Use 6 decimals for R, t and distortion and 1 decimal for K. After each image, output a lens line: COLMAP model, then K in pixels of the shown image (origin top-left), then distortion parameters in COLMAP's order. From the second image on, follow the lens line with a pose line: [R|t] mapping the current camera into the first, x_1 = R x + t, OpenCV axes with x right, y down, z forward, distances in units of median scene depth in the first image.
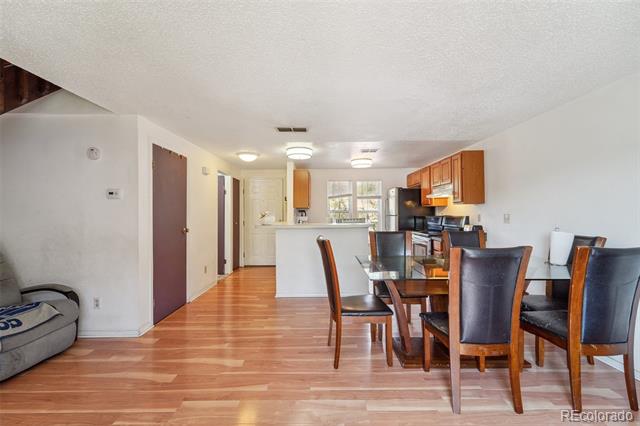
lens RADIAL K [[267.6, 0, 325.3], [0, 267.6, 212.0], [0, 0, 1]] dist [0.005845, -0.002561]
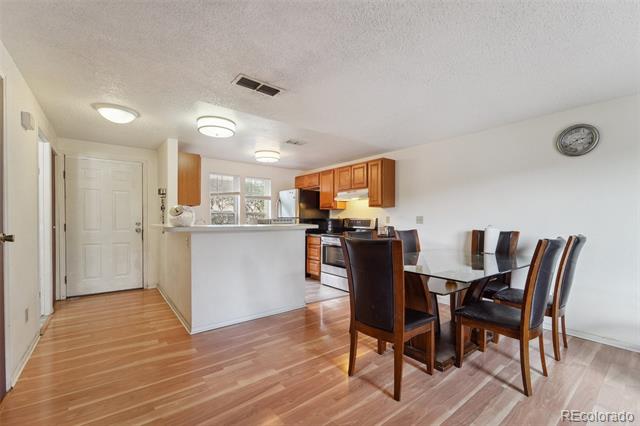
lens RADIAL K [[267.6, 0, 318.9], [0, 267.6, 225.0], [0, 0, 1]] dist [0.005845, -0.002561]
pose [[0.796504, 0.001368, 0.604632, -0.339387], [-0.014493, 0.999753, 0.016830, 0.028859], [-0.604460, -0.022169, 0.796327, 0.281223]]
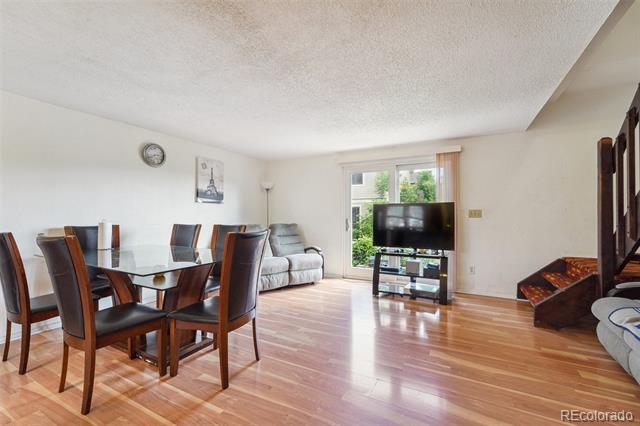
lens RADIAL K [[267.6, 0, 323.0], [0, 267.6, 213.0], [0, 0, 1]] dist [0.005845, -0.002561]
pose [[-0.880066, 0.014496, 0.474631, -0.348631], [0.008224, 0.999849, -0.015287, 0.033385], [-0.474781, -0.009550, -0.880052, 0.952648]]
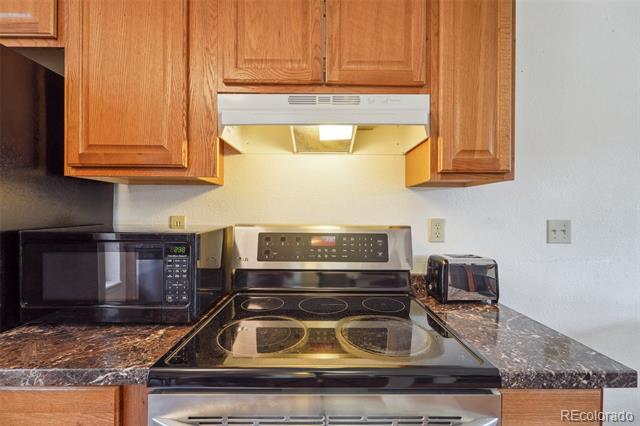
lens RADIAL K [[267.6, 0, 320.9], [0, 267.6, 212.4], [0, 0, 1]] dist [0.005845, -0.002561]
pose [[-0.000386, 0.014335, 0.999897, 0.257400], [-0.007409, 0.999870, -0.014337, 0.004542], [-0.999972, -0.007413, -0.000280, 1.148694]]
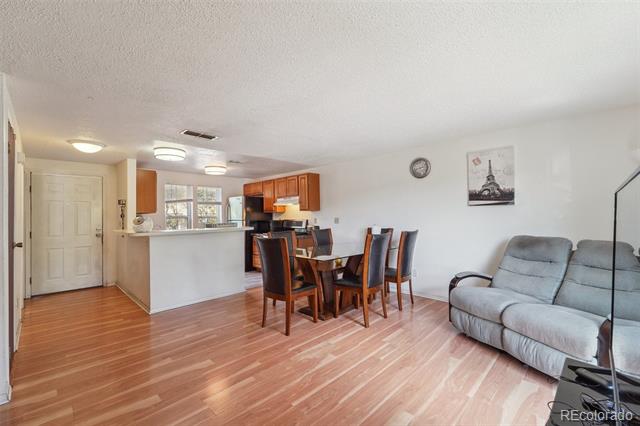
lens RADIAL K [[267.6, 0, 318.6], [0, 267.6, 213.2], [0, 0, 1]] dist [0.005845, -0.002561]
pose [[0.709826, 0.006106, 0.704351, -0.417983], [0.008335, 0.999820, -0.017067, 0.006574], [-0.704328, 0.017985, 0.709647, -0.020985]]
